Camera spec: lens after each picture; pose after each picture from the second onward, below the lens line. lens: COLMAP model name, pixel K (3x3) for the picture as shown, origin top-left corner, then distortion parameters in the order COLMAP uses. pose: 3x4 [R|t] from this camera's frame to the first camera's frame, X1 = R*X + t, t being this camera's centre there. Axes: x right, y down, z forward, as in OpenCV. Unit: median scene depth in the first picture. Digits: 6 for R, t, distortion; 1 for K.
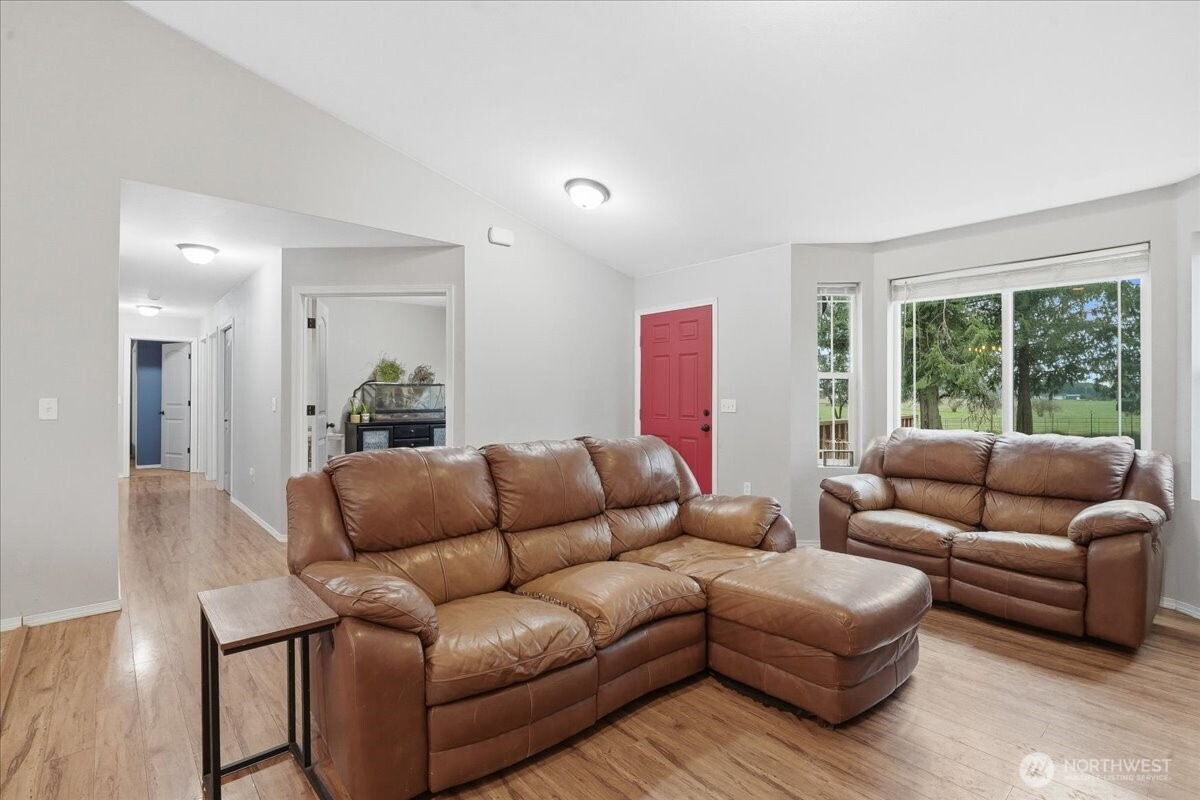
lens RADIAL K [[562.4, 0, 603.7], [0, 562.4, 399.0], [0, 0, 1]] dist [0.000521, -0.004054]
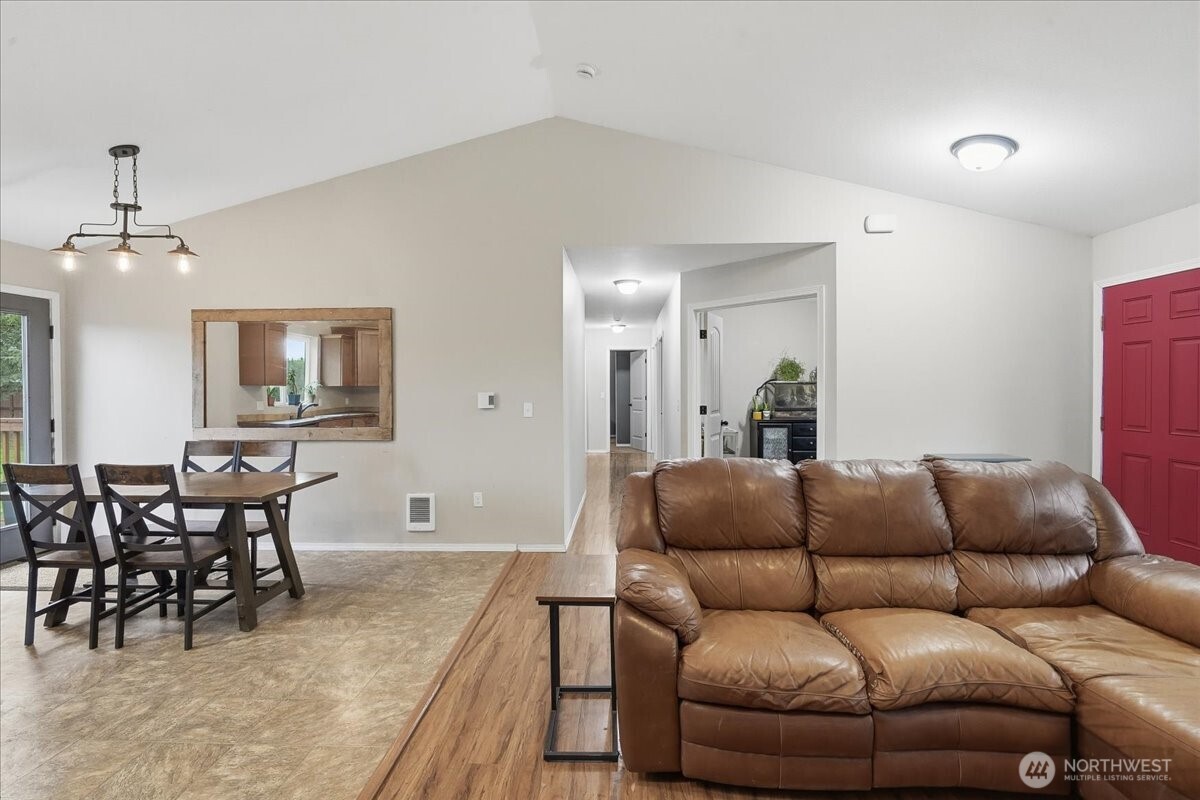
lens RADIAL K [[559.5, 0, 602.8], [0, 559.5, 401.9], [0, 0, 1]] dist [-0.001072, -0.004186]
pose [[0.720435, 0.014542, -0.693369, 0.220820], [0.002868, 0.999709, 0.023947, -0.044942], [0.693516, -0.019241, 0.720184, 0.067274]]
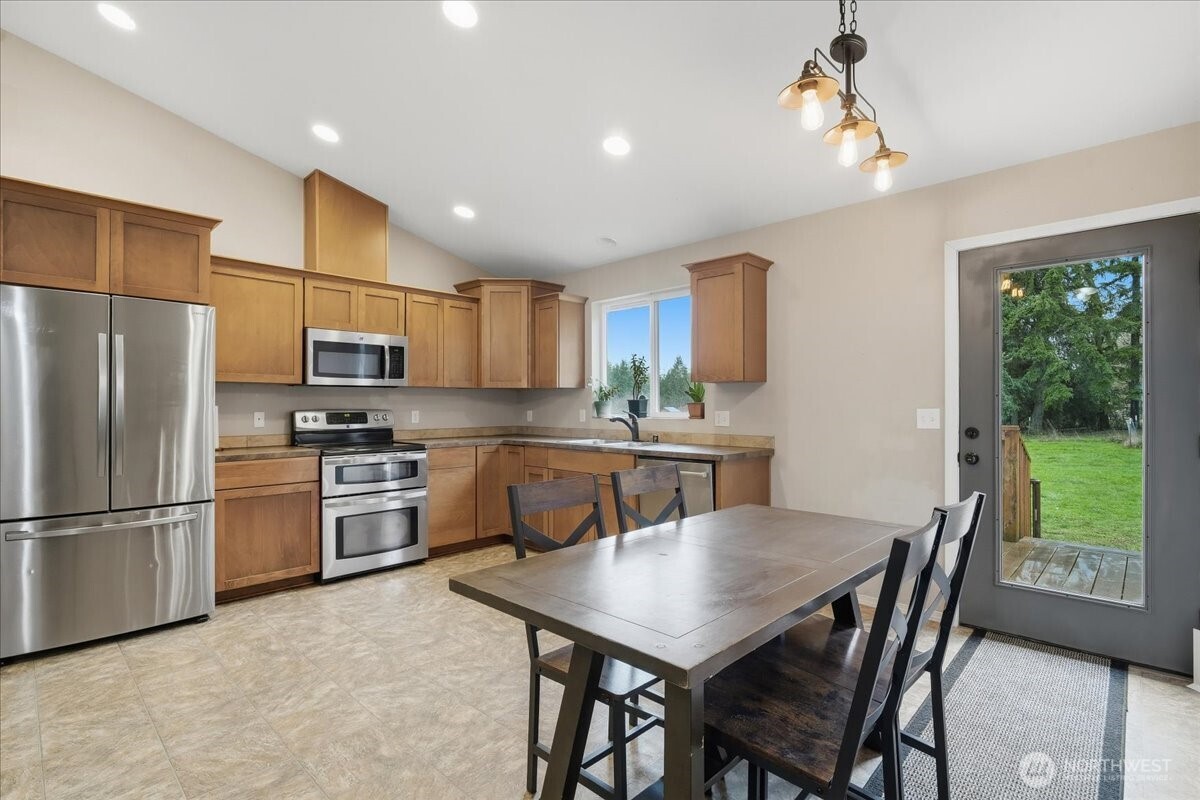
lens RADIAL K [[559.5, 0, 602.8], [0, 559.5, 401.9], [0, 0, 1]] dist [-0.001072, -0.004186]
pose [[-0.997230, 0.000833, -0.074373, -1.177532], [0.000973, 0.999998, -0.001852, -0.007398], [0.074371, -0.001919, -0.997229, 0.982912]]
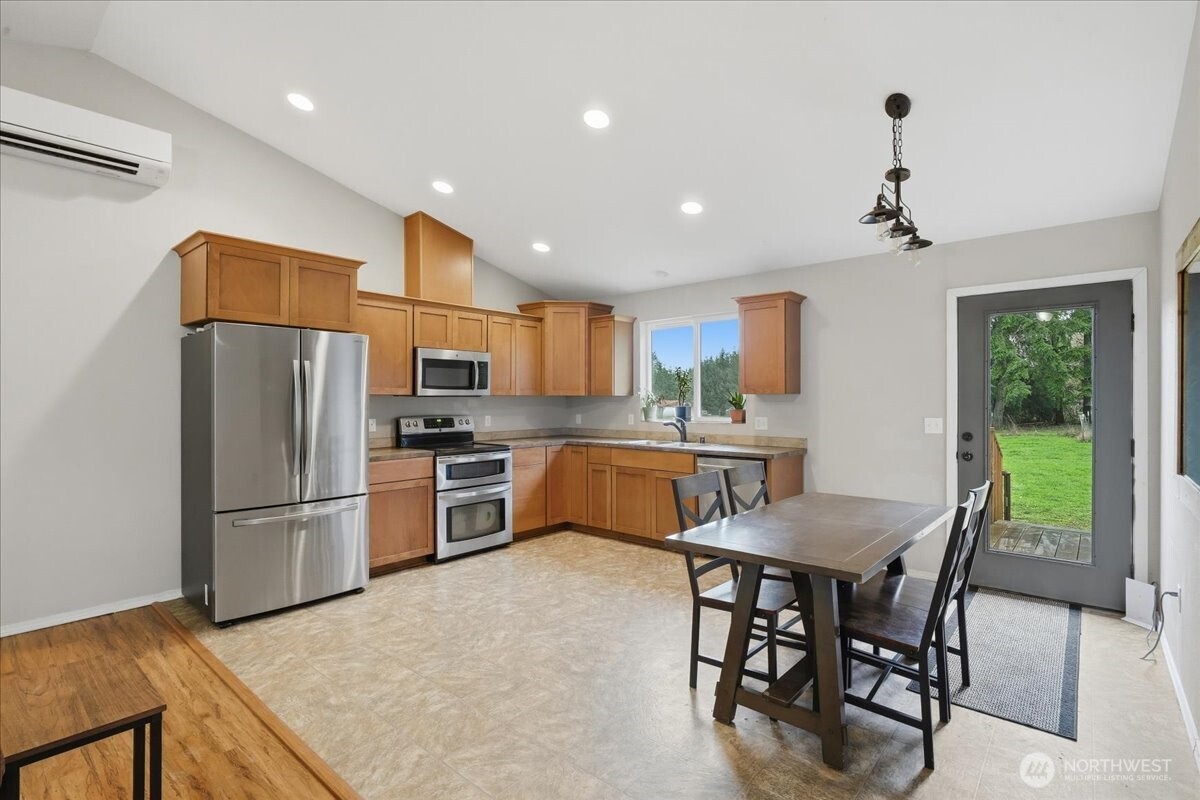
lens RADIAL K [[562.4, 0, 603.7], [0, 562.4, 399.0], [0, 0, 1]] dist [0.000521, -0.004054]
pose [[-0.992094, 0.001372, -0.125487, -0.851418], [0.000998, 0.999995, 0.003046, -0.053343], [0.125490, 0.002897, -0.992091, 1.278211]]
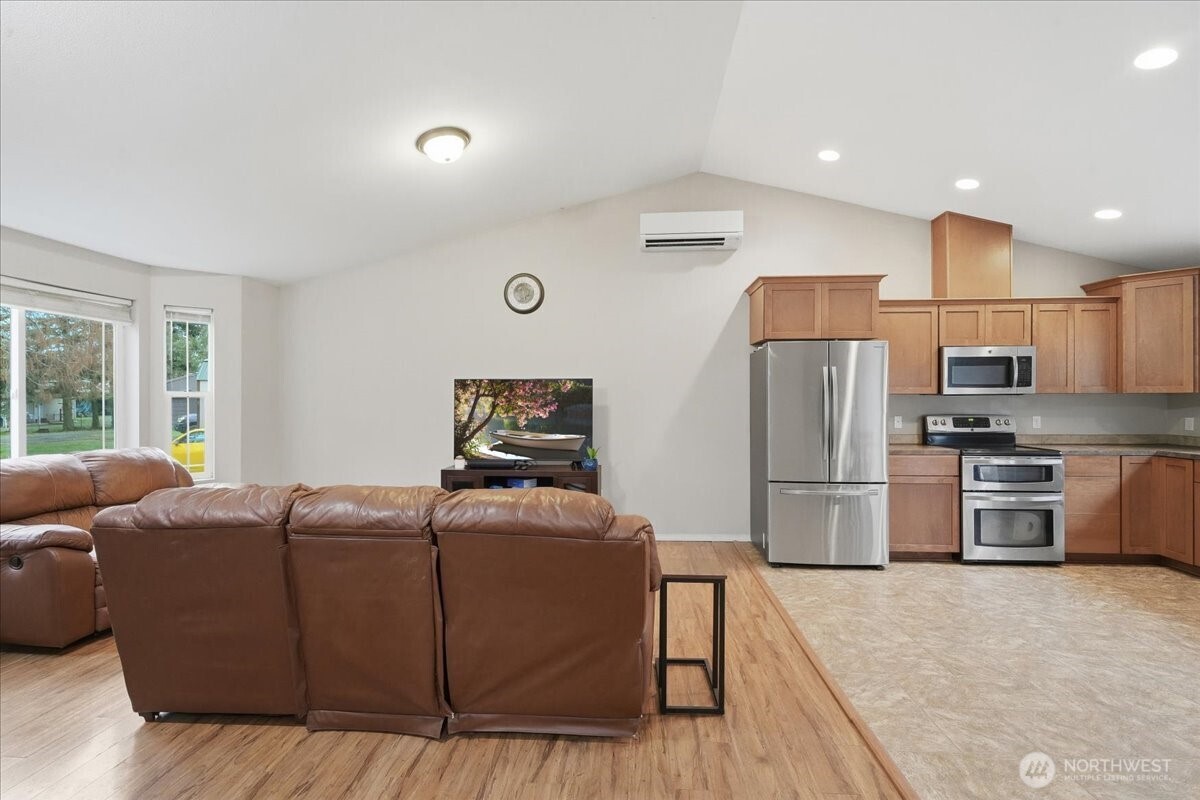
lens RADIAL K [[562.4, 0, 603.7], [0, 562.4, 399.0], [0, 0, 1]] dist [0.000521, -0.004054]
pose [[-0.699789, 0.002447, 0.714346, -1.021962], [0.005116, 0.999986, 0.001587, -0.053015], [-0.714332, 0.004765, -0.699791, 1.484794]]
